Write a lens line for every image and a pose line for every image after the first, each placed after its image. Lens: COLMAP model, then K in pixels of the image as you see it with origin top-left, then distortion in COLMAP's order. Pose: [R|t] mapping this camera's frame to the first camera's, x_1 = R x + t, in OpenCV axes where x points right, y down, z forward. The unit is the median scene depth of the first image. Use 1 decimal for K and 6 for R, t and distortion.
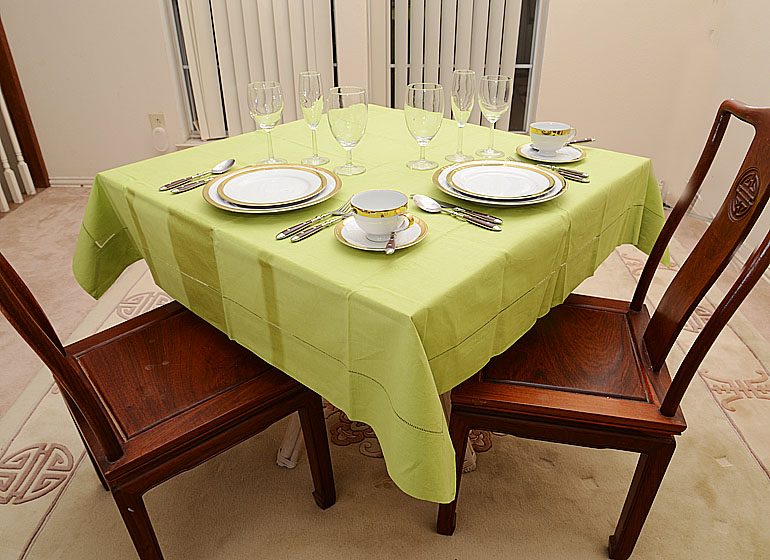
lens RADIAL K [[569.6, 0, 385.4], [0, 569.6, 304.9], [0, 0, 1]] dist [-0.043607, -0.001247]
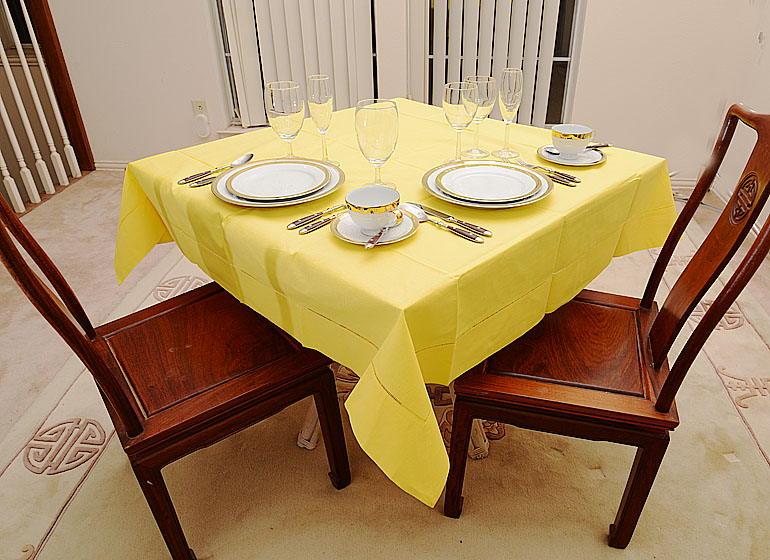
lens RADIAL K [[570.6, 0, 422.0], [0, 570.6, 306.0], [0, 0, 1]] dist [-0.043850, -0.000310]
pose [[0.999361, 0.026640, -0.023850, 0.060202], [-0.025998, 0.999302, 0.026810, -0.010070], [0.024548, -0.026172, 0.999356, -0.036969]]
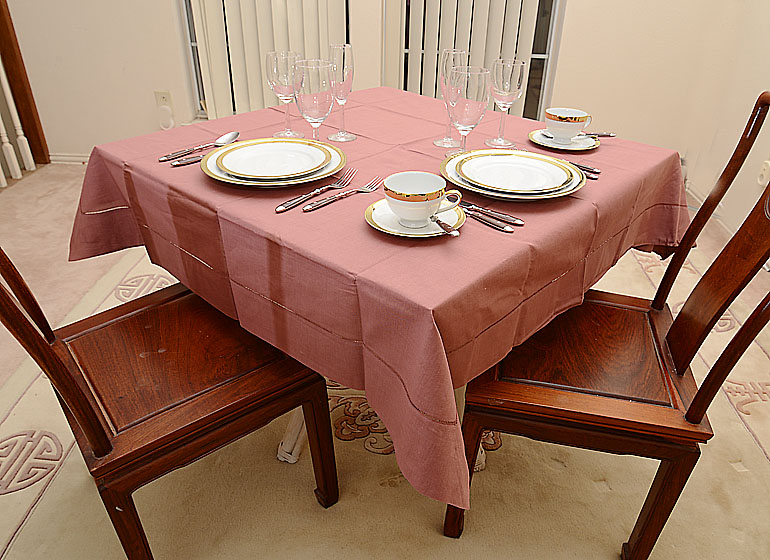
lens RADIAL K [[560.3, 0, 398.5], [0, 560.3, 299.3], [0, 0, 1]] dist [-0.040600, -0.001926]
pose [[0.999360, 0.029346, 0.020432, -0.015740], [-0.029537, 0.999522, 0.009108, -0.002045], [-0.020155, -0.009706, 0.999750, 0.062138]]
